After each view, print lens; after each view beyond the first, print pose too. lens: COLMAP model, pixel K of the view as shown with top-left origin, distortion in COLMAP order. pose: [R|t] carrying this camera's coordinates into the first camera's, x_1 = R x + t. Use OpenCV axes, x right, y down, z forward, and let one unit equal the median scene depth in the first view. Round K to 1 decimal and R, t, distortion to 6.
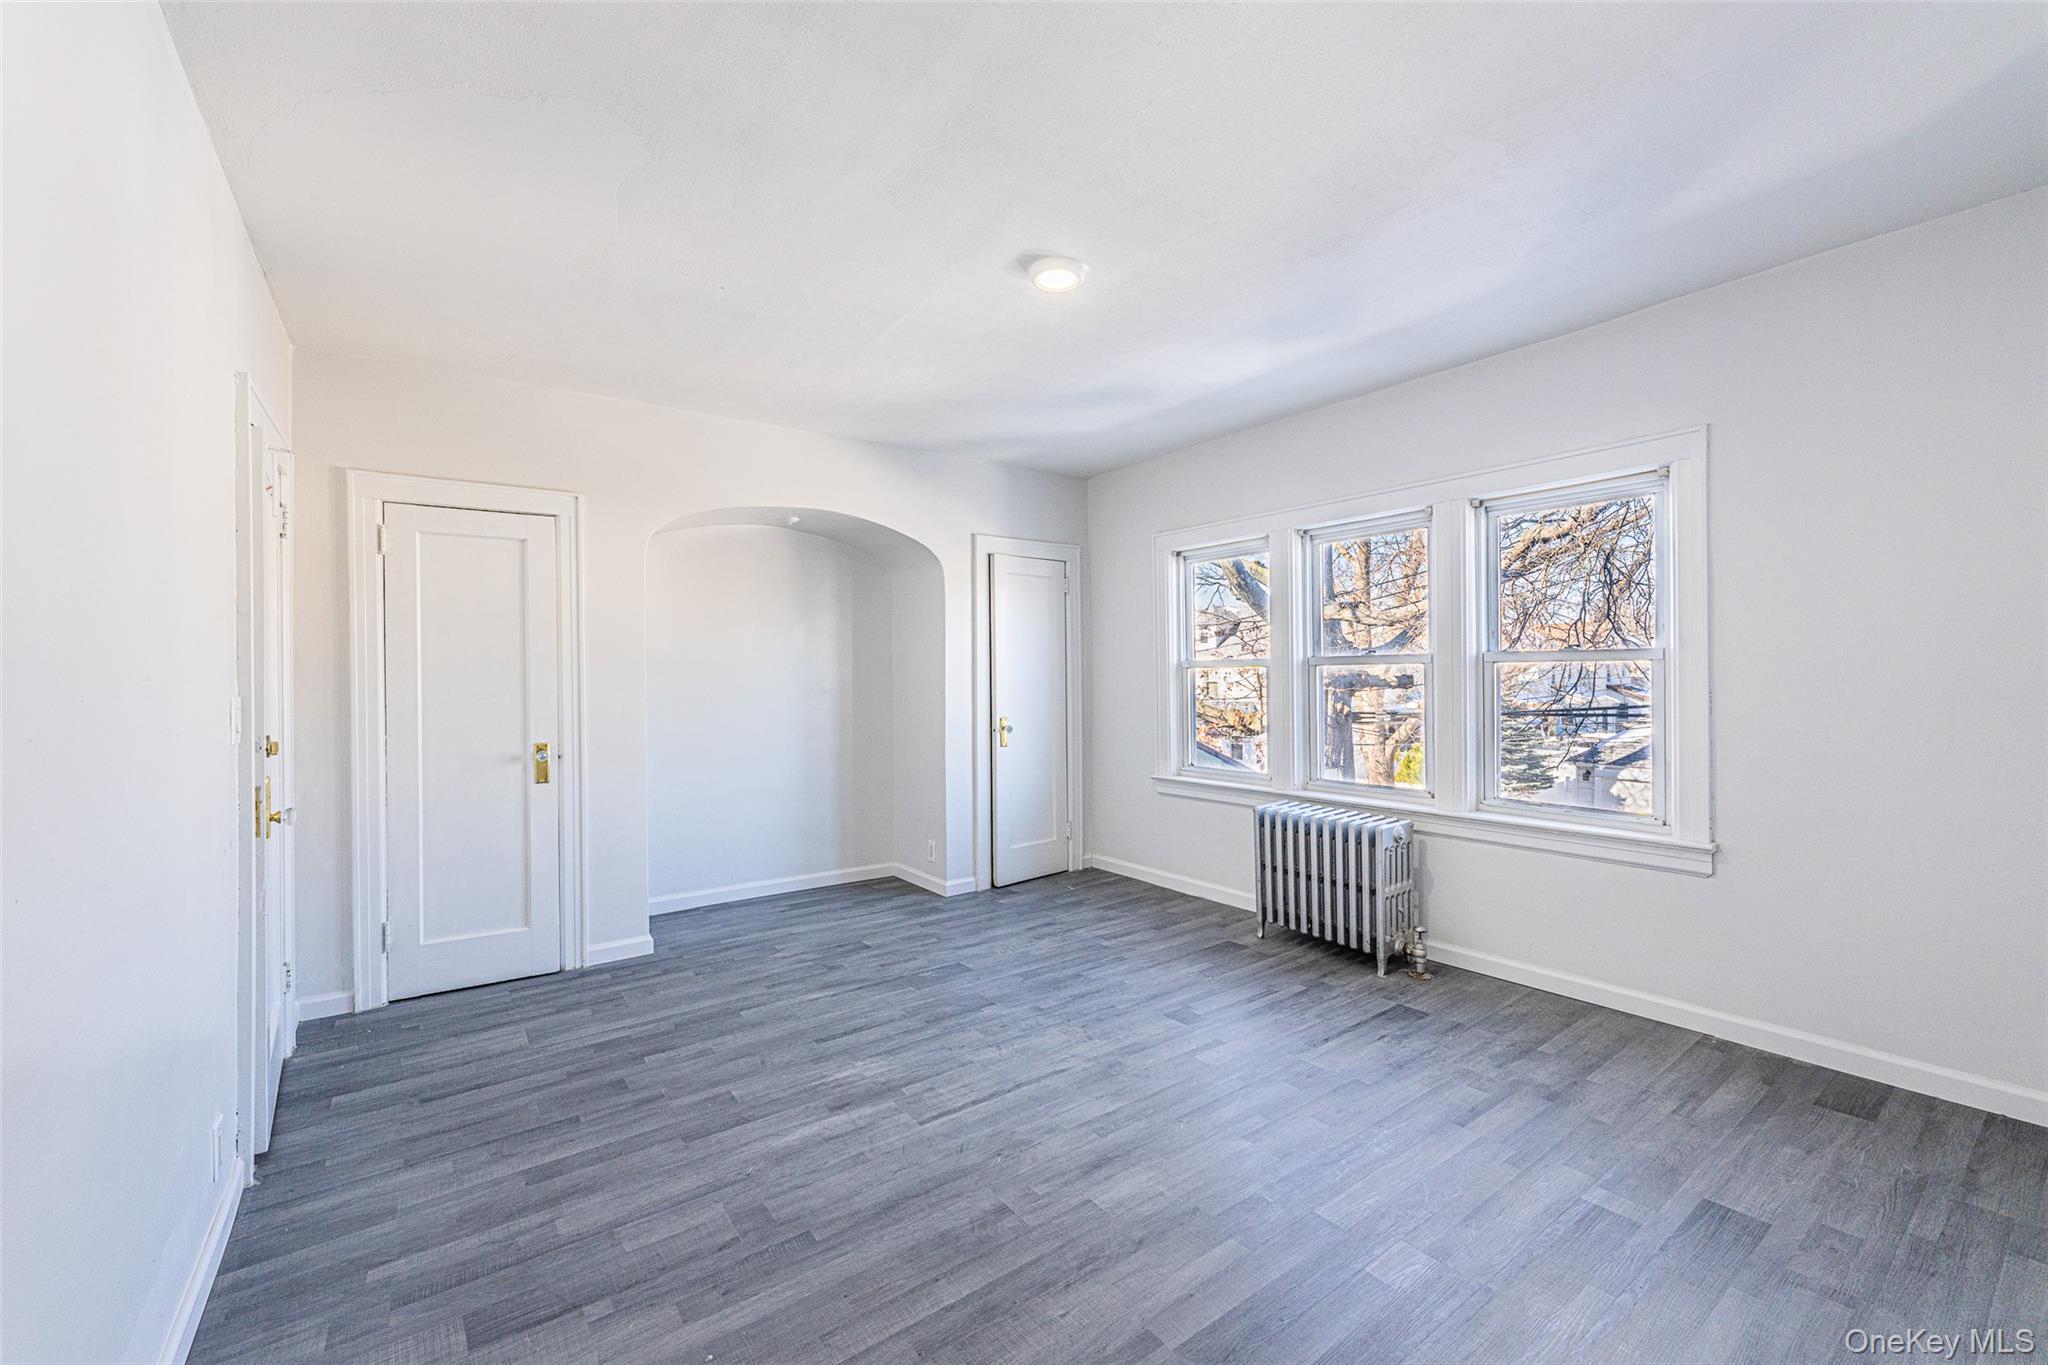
lens RADIAL K [[833.2, 0, 1012.9], [0, 833.2, 679.5], [0, 0, 1]] dist [0.000523, -0.000135]
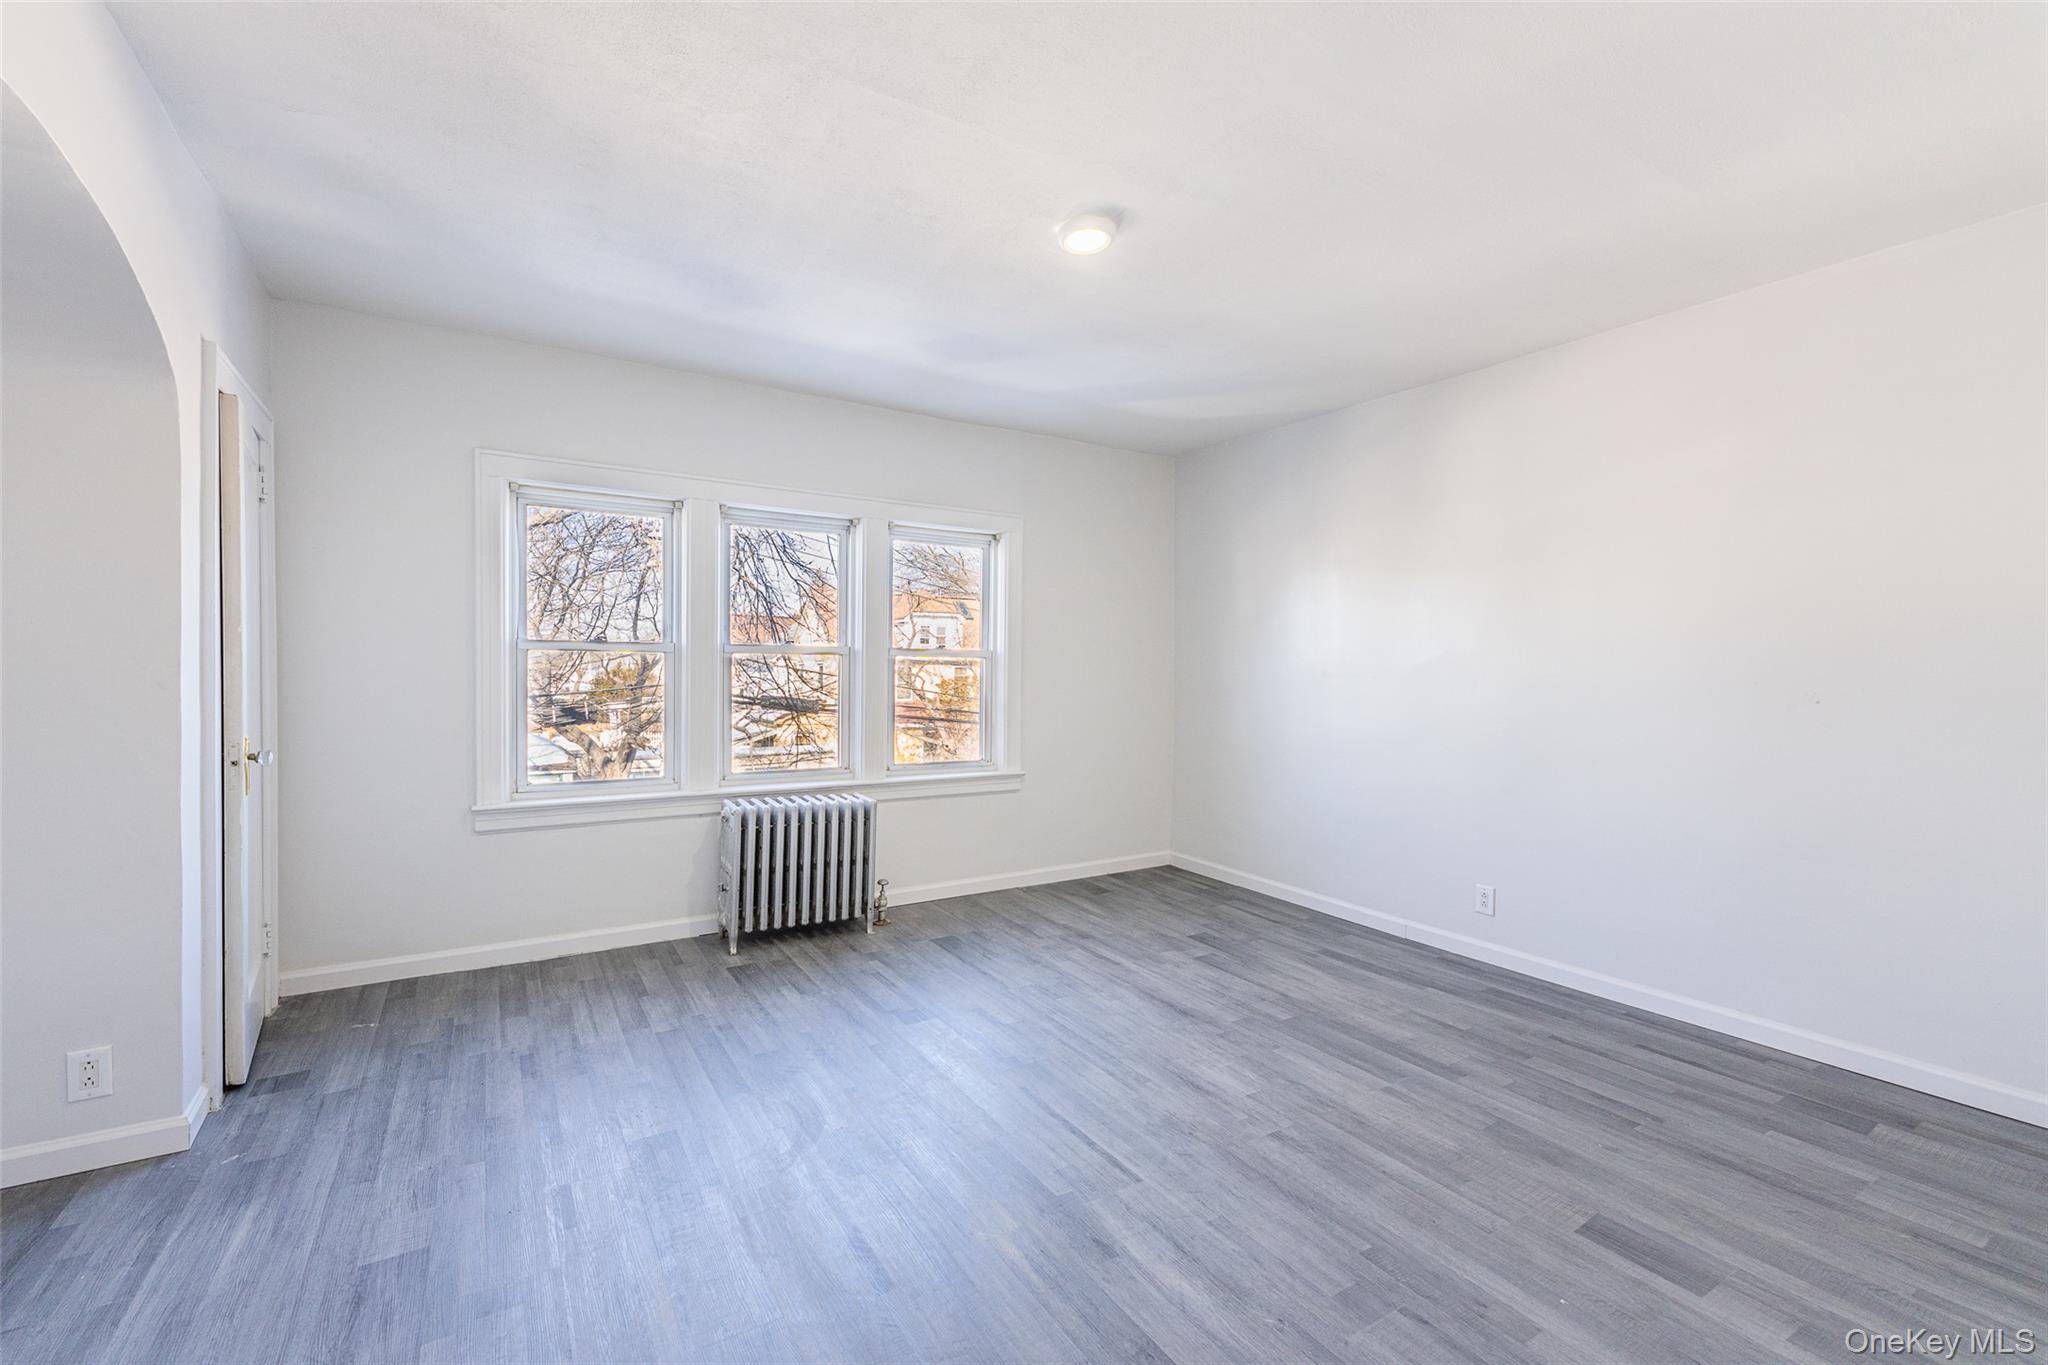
lens RADIAL K [[833.2, 0, 1015.3], [0, 833.2, 685.0], [0, 0, 1]] dist [0.000523, -0.000135]
pose [[0.077166, -0.002375, 0.997015, -0.698473], [-0.002156, 0.999994, 0.002549, 0.022132], [-0.997016, -0.002346, 0.077161, 0.772837]]
